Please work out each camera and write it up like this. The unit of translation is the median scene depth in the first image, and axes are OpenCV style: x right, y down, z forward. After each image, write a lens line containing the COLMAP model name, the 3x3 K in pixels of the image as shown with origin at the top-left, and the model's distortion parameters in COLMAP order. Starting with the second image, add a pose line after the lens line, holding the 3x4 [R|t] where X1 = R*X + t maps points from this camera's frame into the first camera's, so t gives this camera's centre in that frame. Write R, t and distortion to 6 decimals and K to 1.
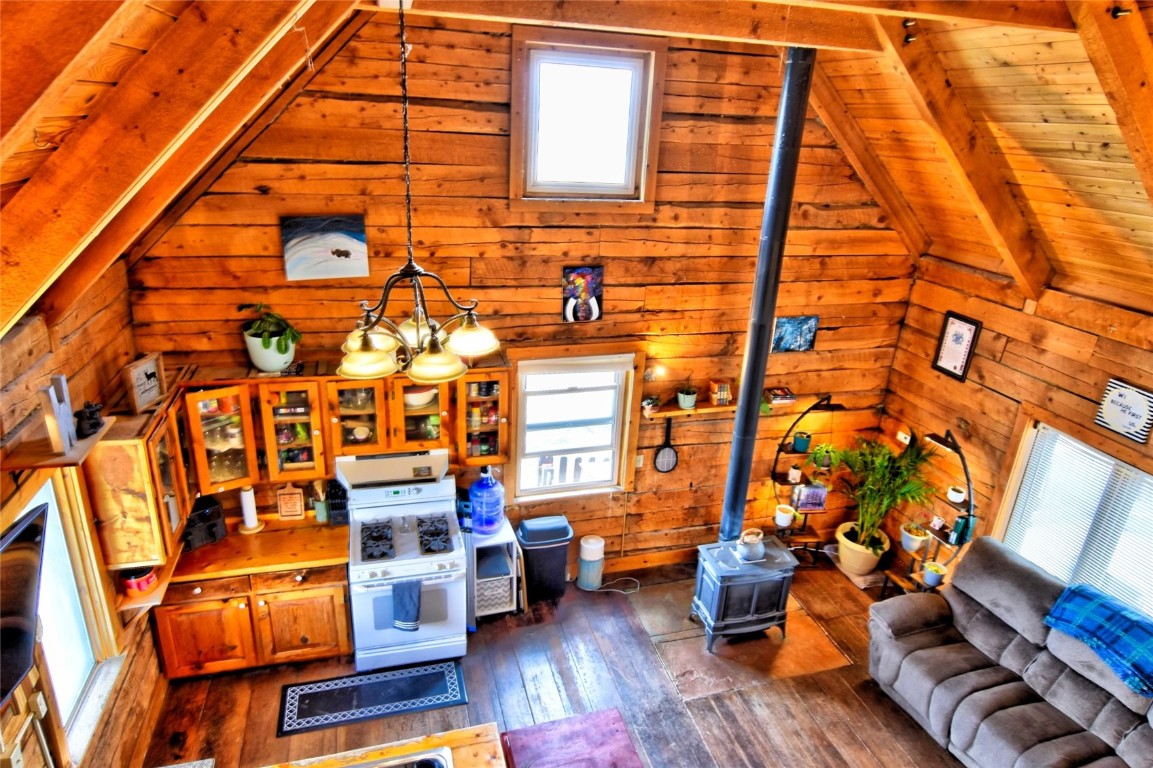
lens RADIAL K [[680.3, 0, 570.3], [0, 680.3, 386.9], [0, 0, 1]] dist [-0.013418, 0.003599]
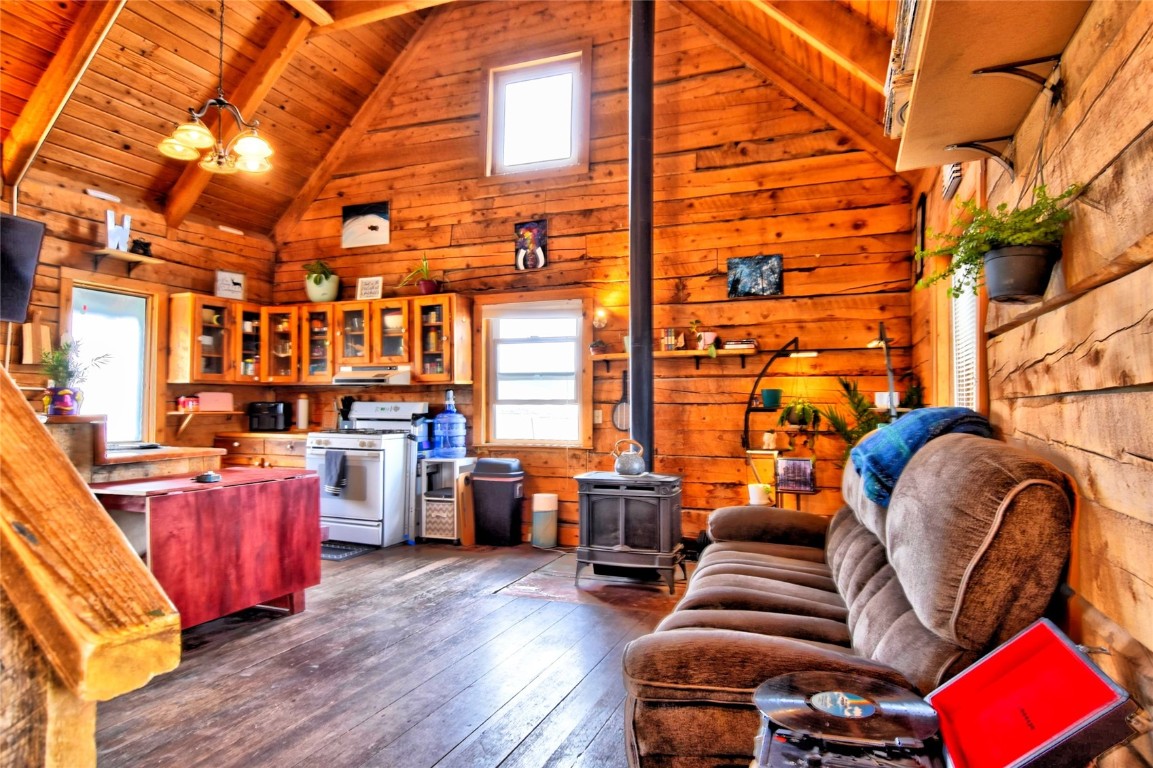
lens RADIAL K [[680.3, 0, 585.2], [0, 680.3, 390.6], [0, 0, 1]] dist [-0.013418, 0.003599]
pose [[0.797788, -0.052856, -0.600617, 0.765463], [-0.184674, 0.926852, -0.326865, 0.449849], [0.573960, 0.371687, 0.729670, 0.288356]]
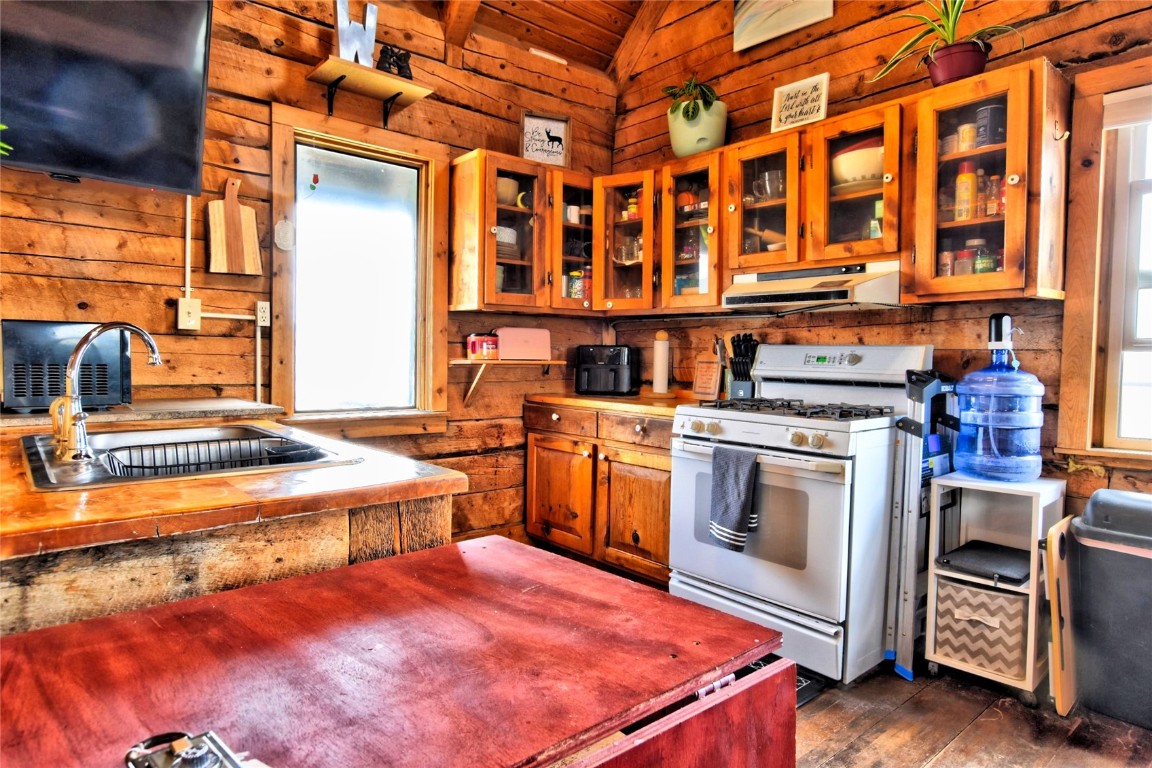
lens RADIAL K [[679.8, 0, 573.3], [0, 679.8, 376.5], [0, 0, 1]] dist [-0.013418, 0.003599]
pose [[0.416943, -0.007919, -0.908898, 0.183837], [-0.318312, 0.935366, -0.154170, 0.320555], [0.851373, 0.353593, 0.387474, 0.579497]]
